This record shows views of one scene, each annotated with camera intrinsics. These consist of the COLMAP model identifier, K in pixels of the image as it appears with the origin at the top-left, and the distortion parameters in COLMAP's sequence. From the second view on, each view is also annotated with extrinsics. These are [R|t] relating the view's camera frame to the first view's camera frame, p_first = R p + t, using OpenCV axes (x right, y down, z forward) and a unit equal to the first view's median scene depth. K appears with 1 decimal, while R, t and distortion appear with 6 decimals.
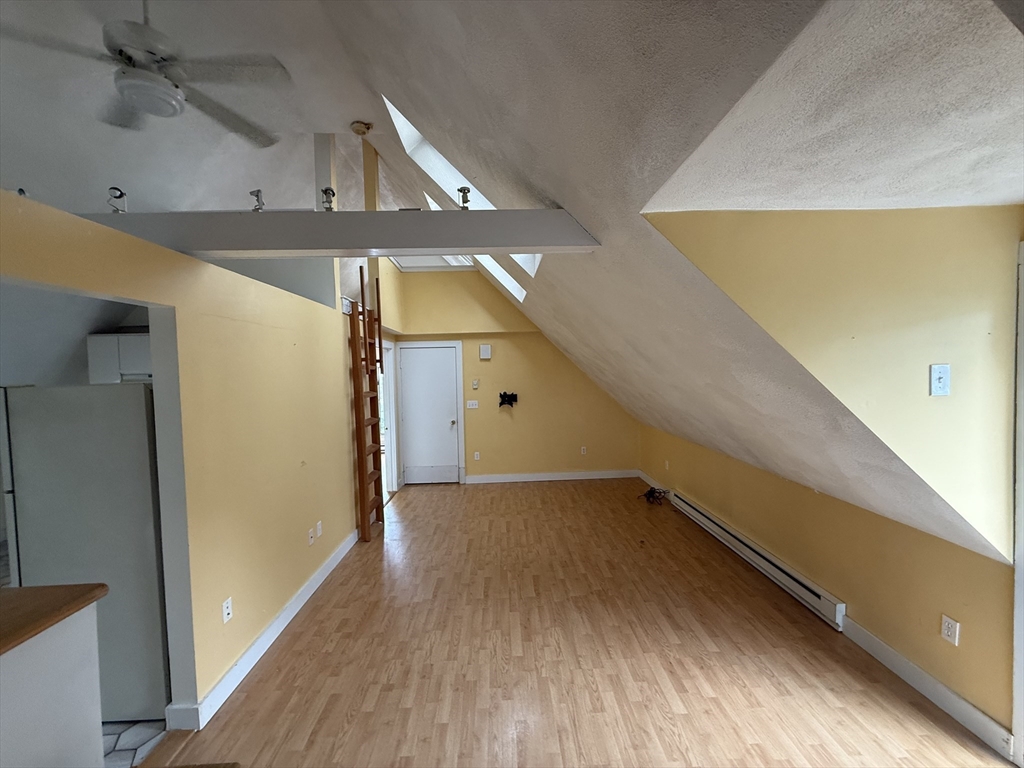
lens RADIAL K [[406.3, 0, 505.6], [0, 406.3, 383.8], [0, 0, 1]] dist [-0.000583, 0.000137]
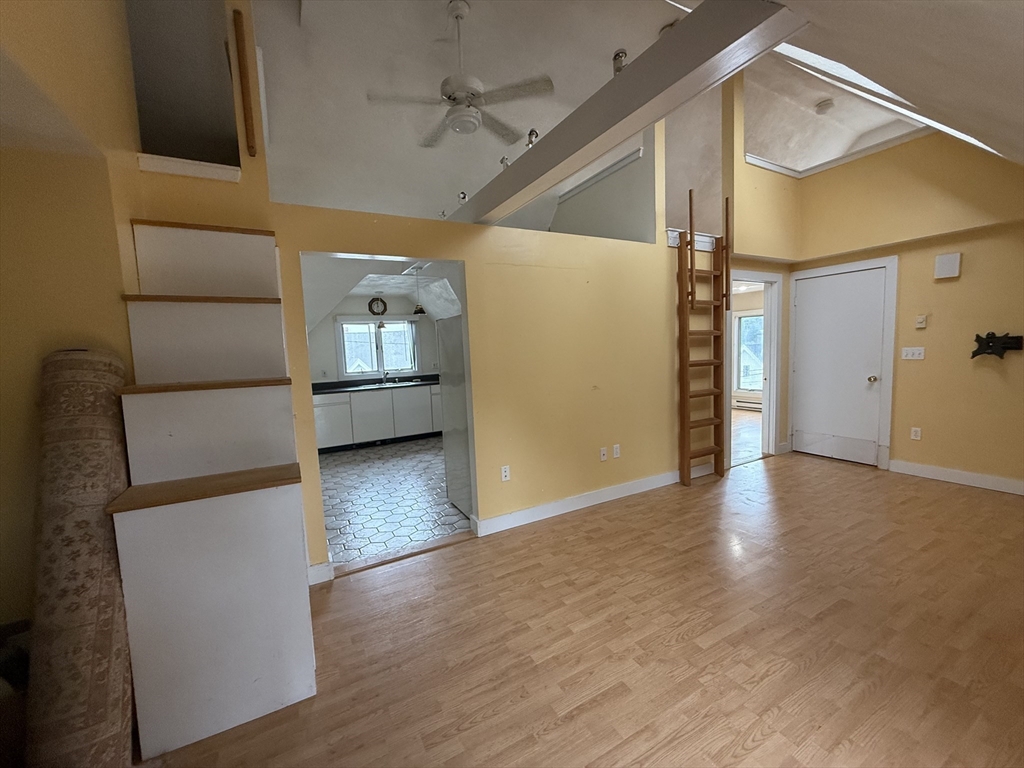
lens RADIAL K [[406.3, 0, 508.3], [0, 406.3, 381.0], [0, 0, 1]] dist [-0.000583, 0.000137]
pose [[0.452448, 0.079627, -0.888229, 0.410228], [-0.002249, 0.996104, 0.088152, 0.079095], [0.891788, -0.037887, 0.450864, 0.274671]]
